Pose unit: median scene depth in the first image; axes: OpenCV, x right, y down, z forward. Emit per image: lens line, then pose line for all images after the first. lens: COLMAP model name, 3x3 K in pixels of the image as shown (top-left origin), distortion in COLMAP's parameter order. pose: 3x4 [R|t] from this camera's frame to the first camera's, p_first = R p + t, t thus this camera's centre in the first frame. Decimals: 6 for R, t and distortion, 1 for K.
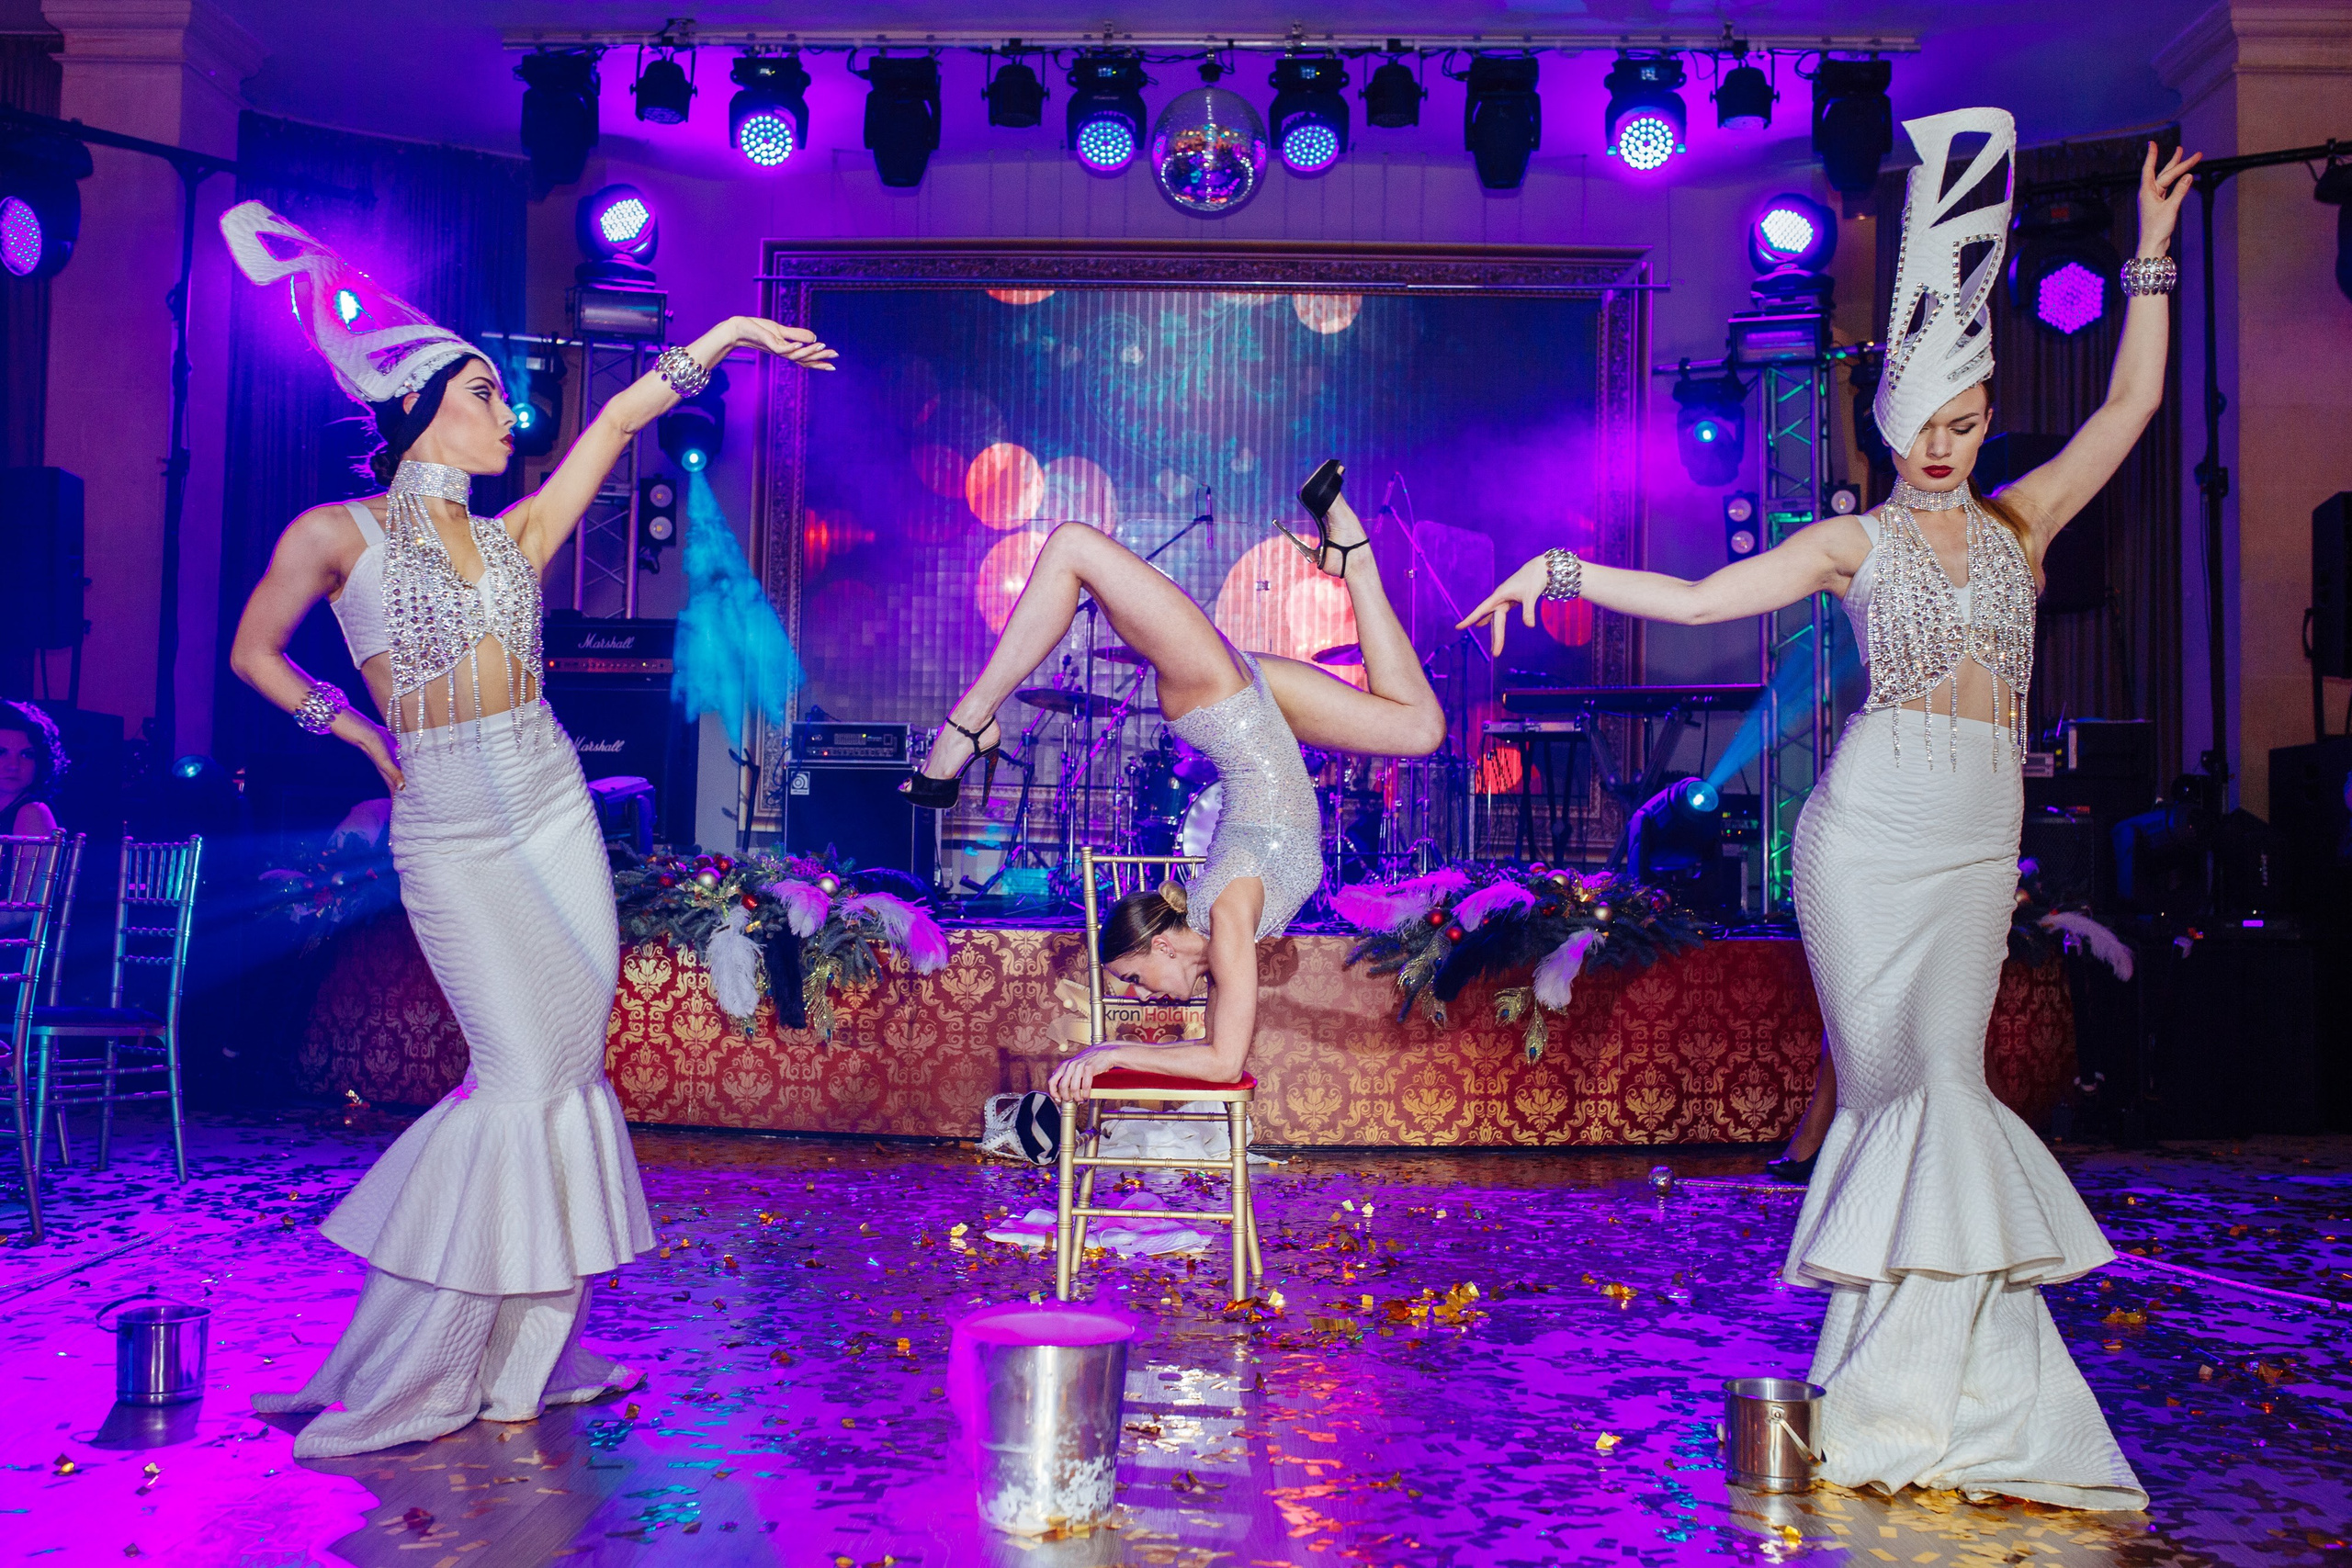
lens RADIAL K [[2291.6, 0, 1163.0], [0, 2291.6, 776.1], [0, 0, 1]] dist [-0.029424, 0.000000]
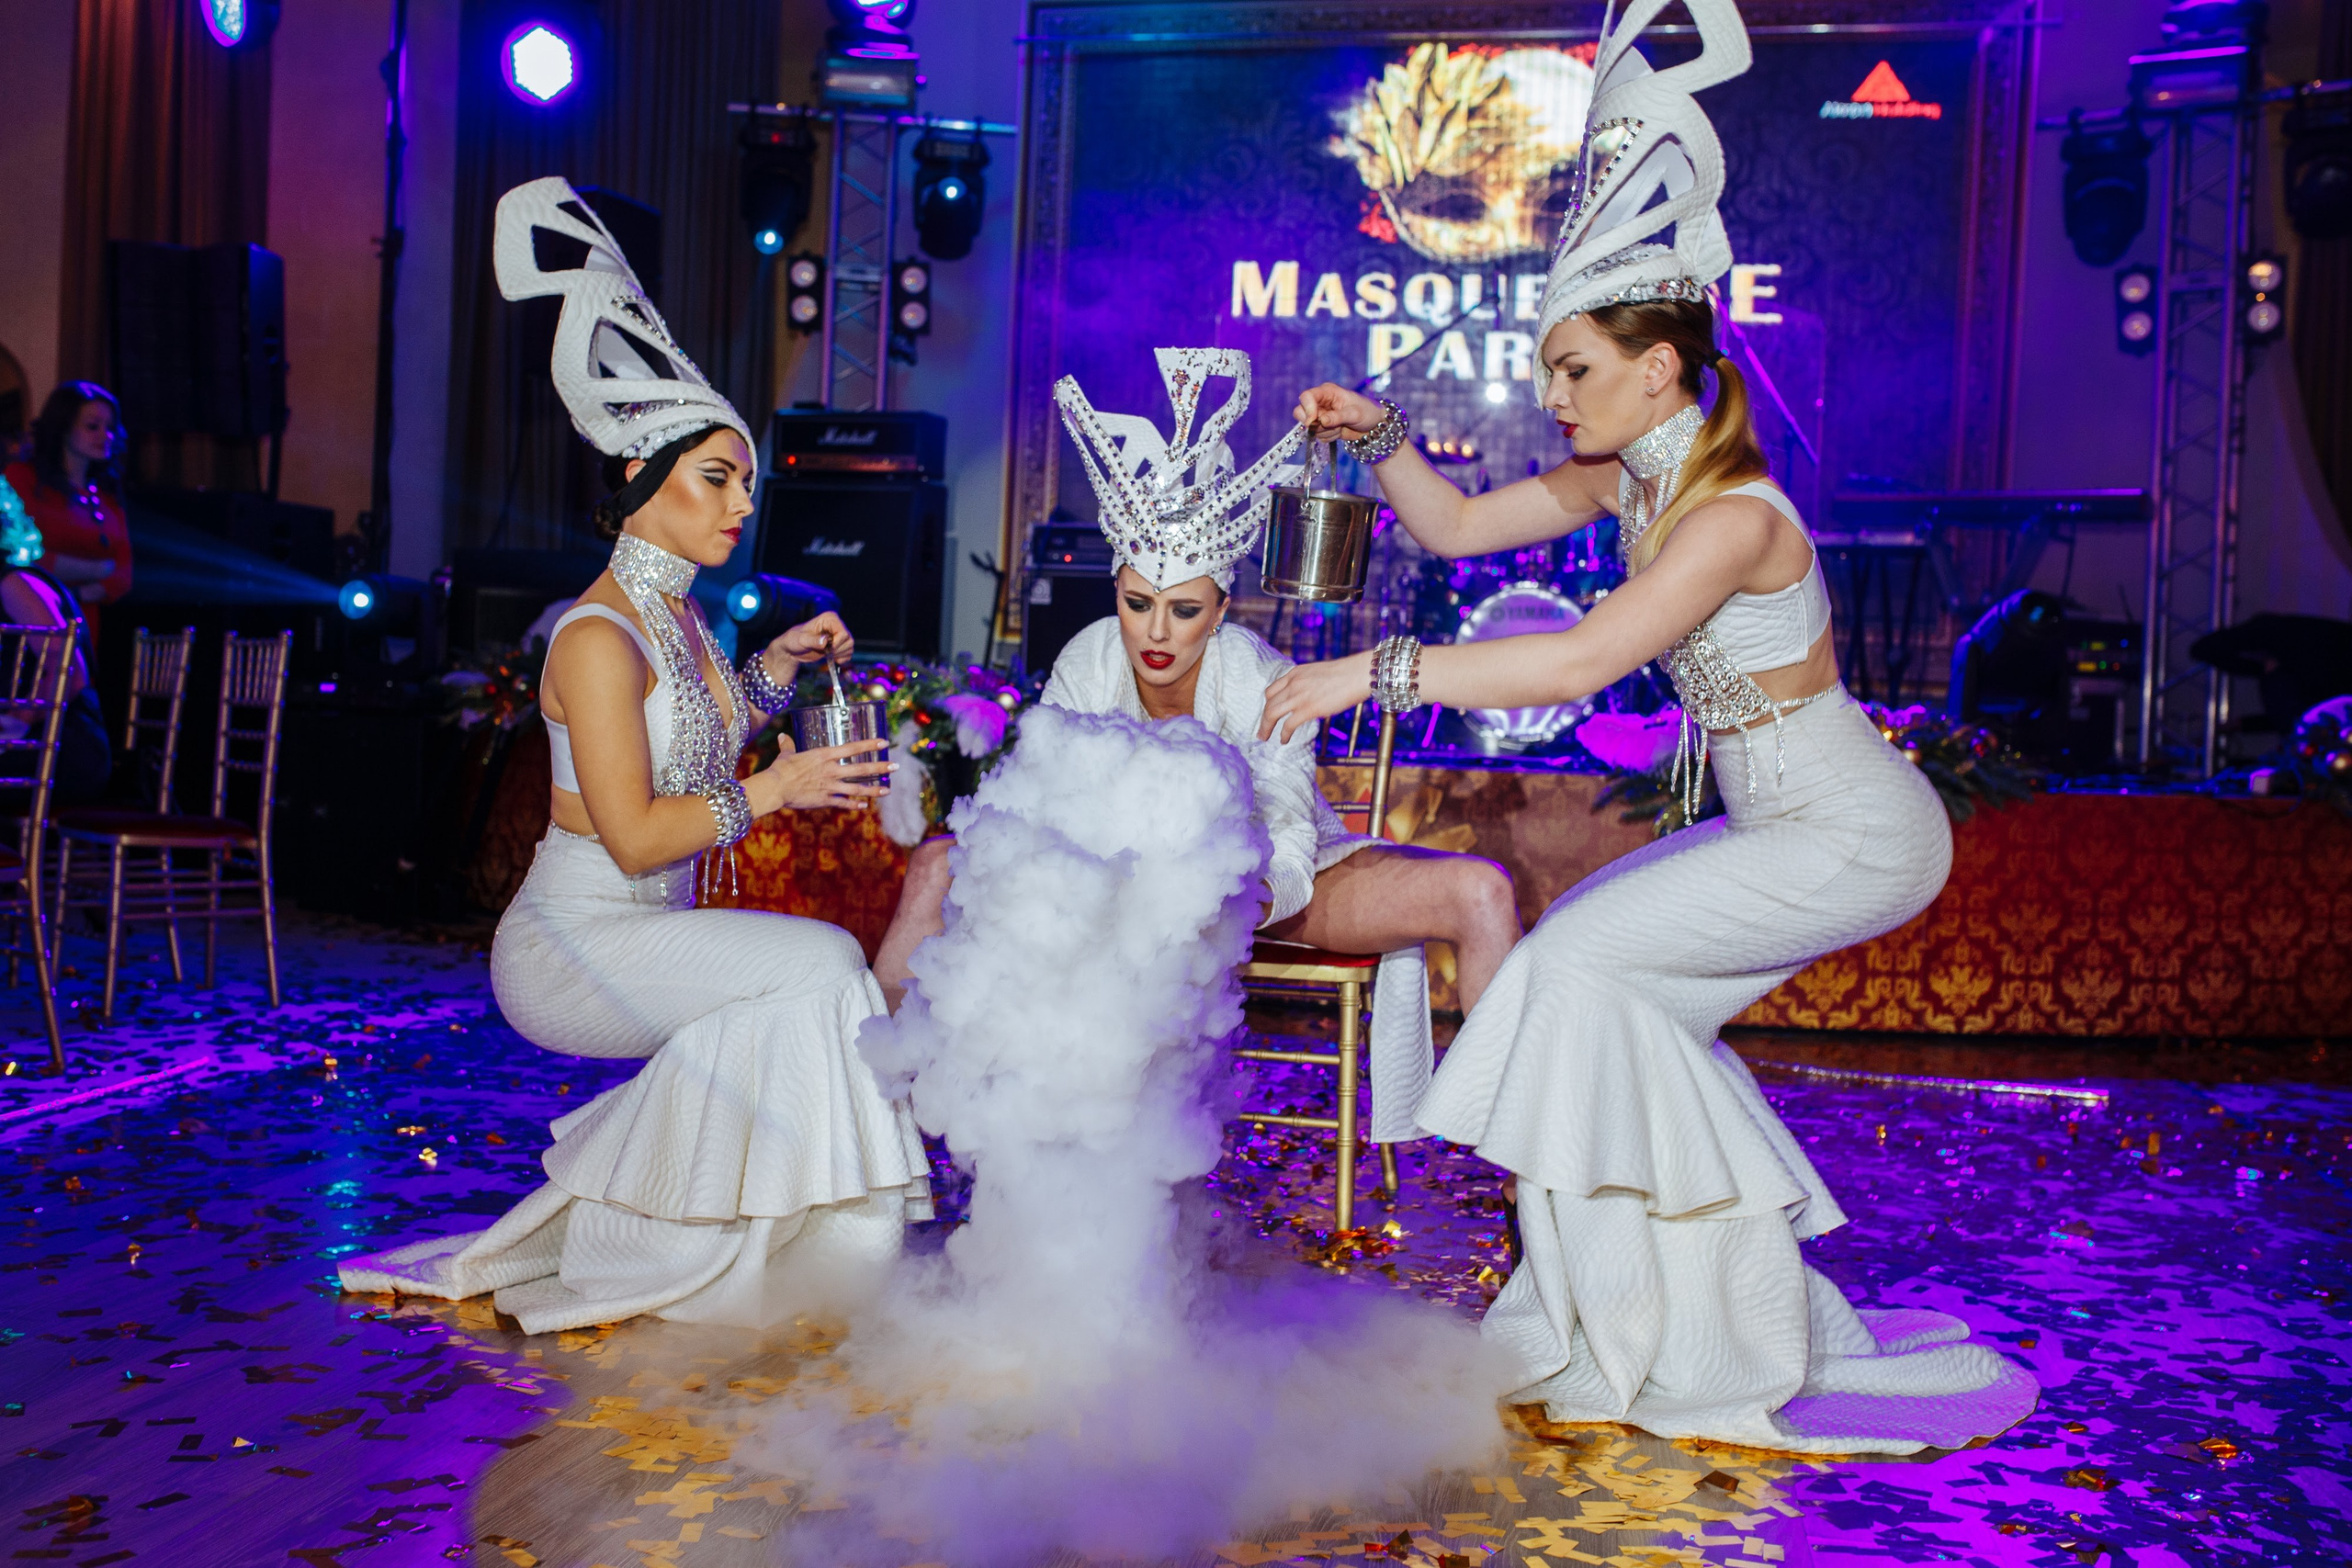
lens RADIAL K [[2291.6, 0, 1145.1], [0, 2291.6, 773.7], [0, 0, 1]] dist [-0.029424, 0.000000]
pose [[0.984387, 0.028645, -0.173673, 0.047548], [-0.015216, 0.996824, 0.078168, 0.004021], [0.175360, -0.074305, 0.981696, 0.101098]]
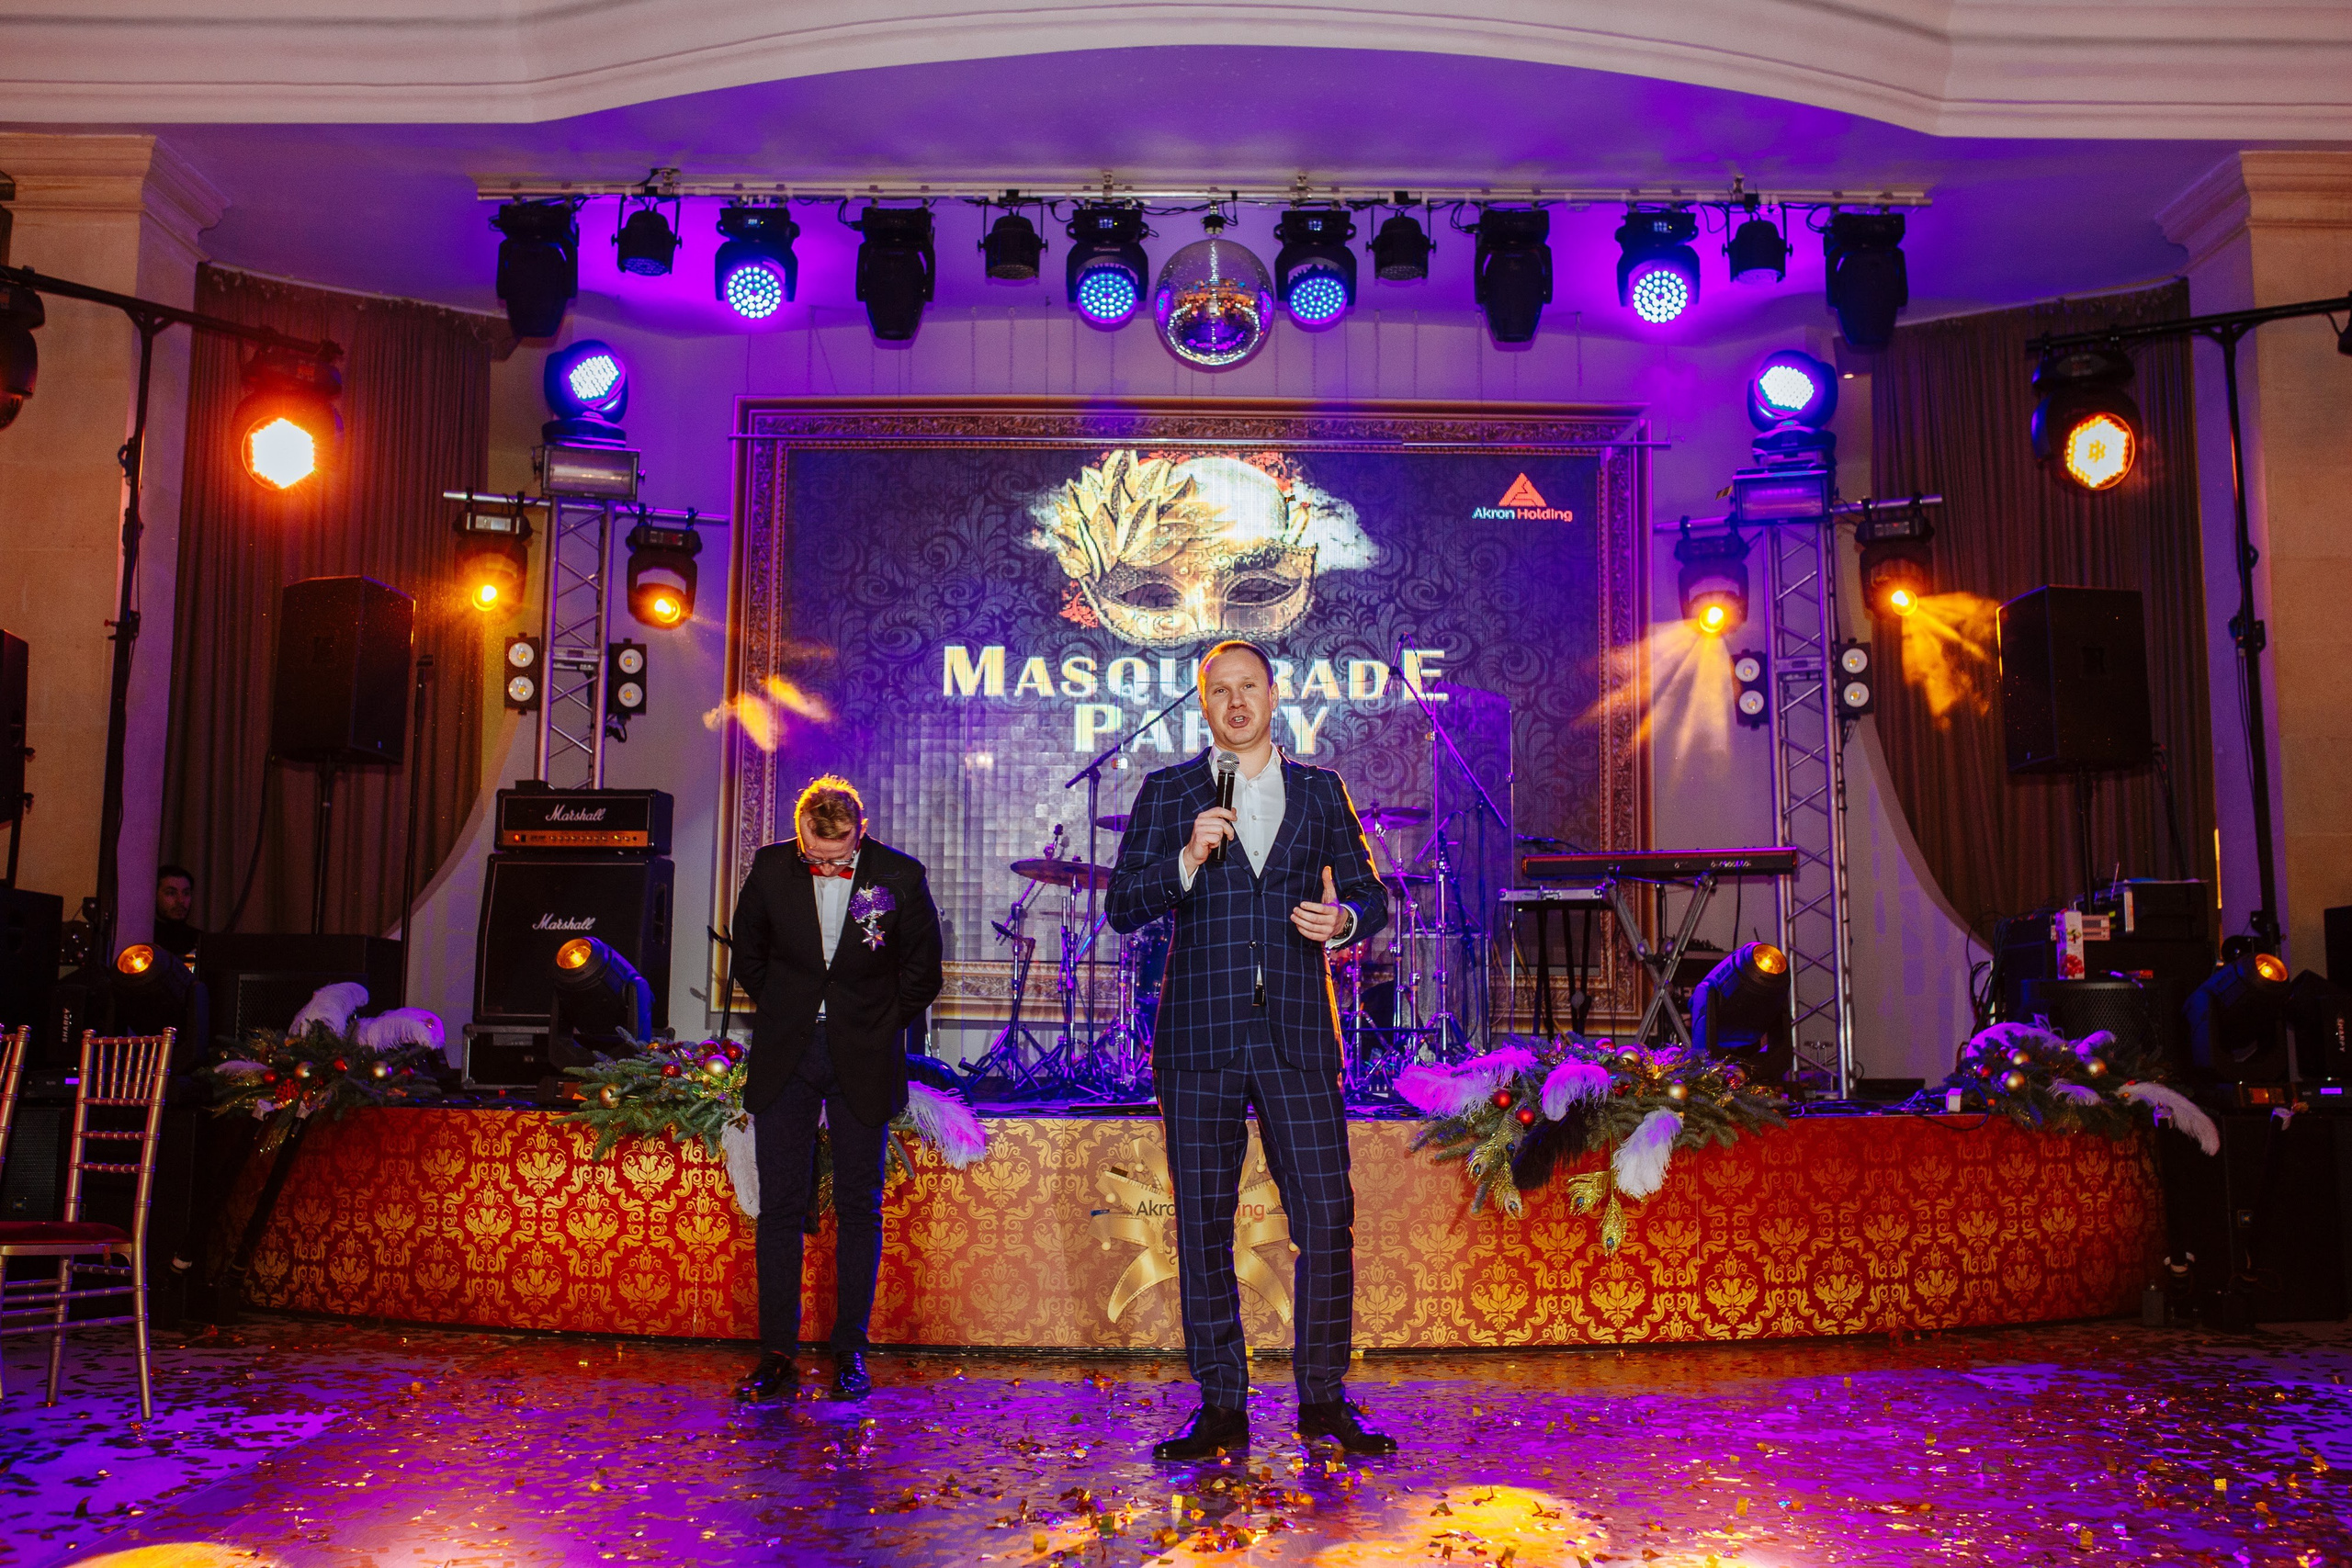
lens RADIAL K [[2291.6, 0, 1168.2], [0, 2291.6, 769.7], [0, 0, 1]] dist [-0.029424, 0.000000]
pose [[0.999017, -0.007274, 0.043720, -0.043364], [0.010664, 0.996912, -0.077796, -0.000694], [-0.043019, 0.078186, 0.996010, 0.048387]]
